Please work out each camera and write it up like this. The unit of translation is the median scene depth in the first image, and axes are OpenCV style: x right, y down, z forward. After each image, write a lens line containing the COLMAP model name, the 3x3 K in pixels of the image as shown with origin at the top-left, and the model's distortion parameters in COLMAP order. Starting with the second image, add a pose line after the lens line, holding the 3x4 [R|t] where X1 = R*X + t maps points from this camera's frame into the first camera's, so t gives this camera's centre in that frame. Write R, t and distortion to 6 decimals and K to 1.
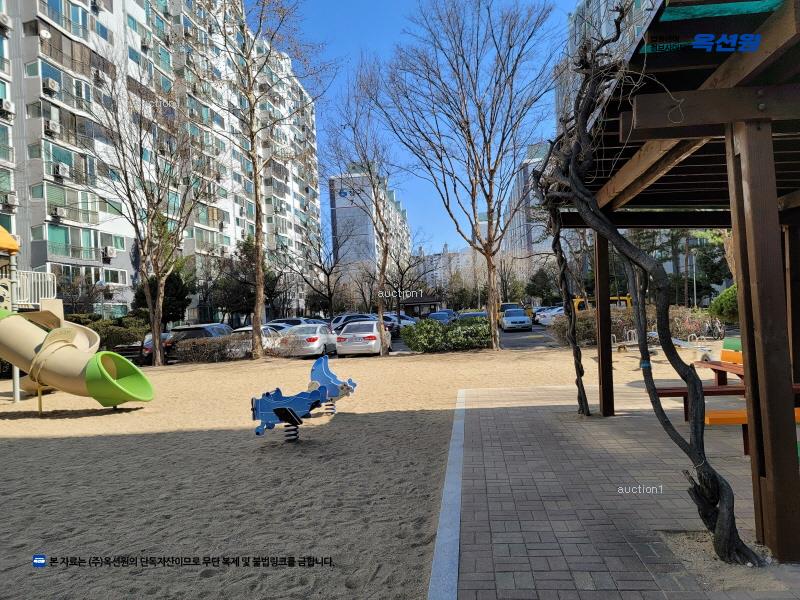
lens RADIAL K [[579.4, 0, 400.0], [0, 579.4, 300.0], [0, 0, 1]] dist [0.006982, -0.002422]
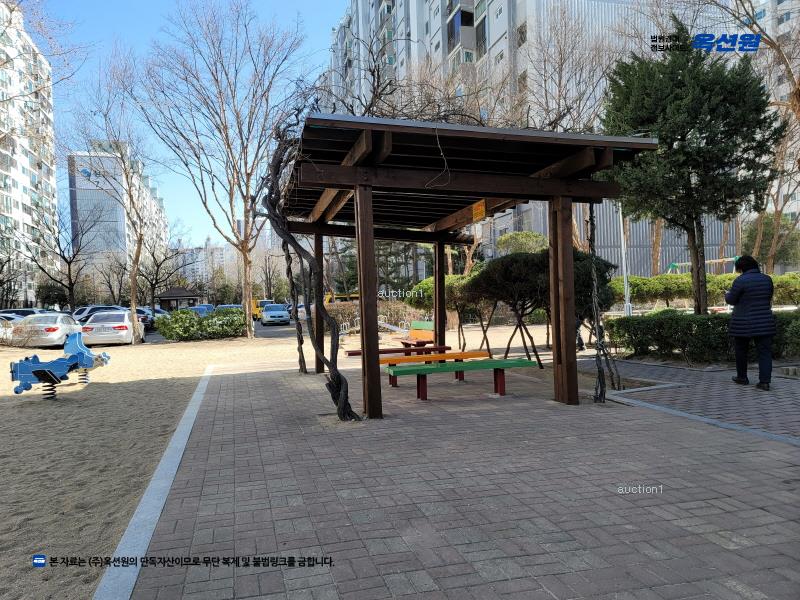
lens RADIAL K [[569.0, 0, 416.3], [0, 569.0, 313.9], [0, 0, 1]] dist [0.006926, -0.006249]
pose [[0.908752, 0.012576, 0.417146, 0.001216], [-0.023957, 0.999470, 0.022057, 0.008790], [-0.416647, -0.030038, 0.908572, -0.109010]]
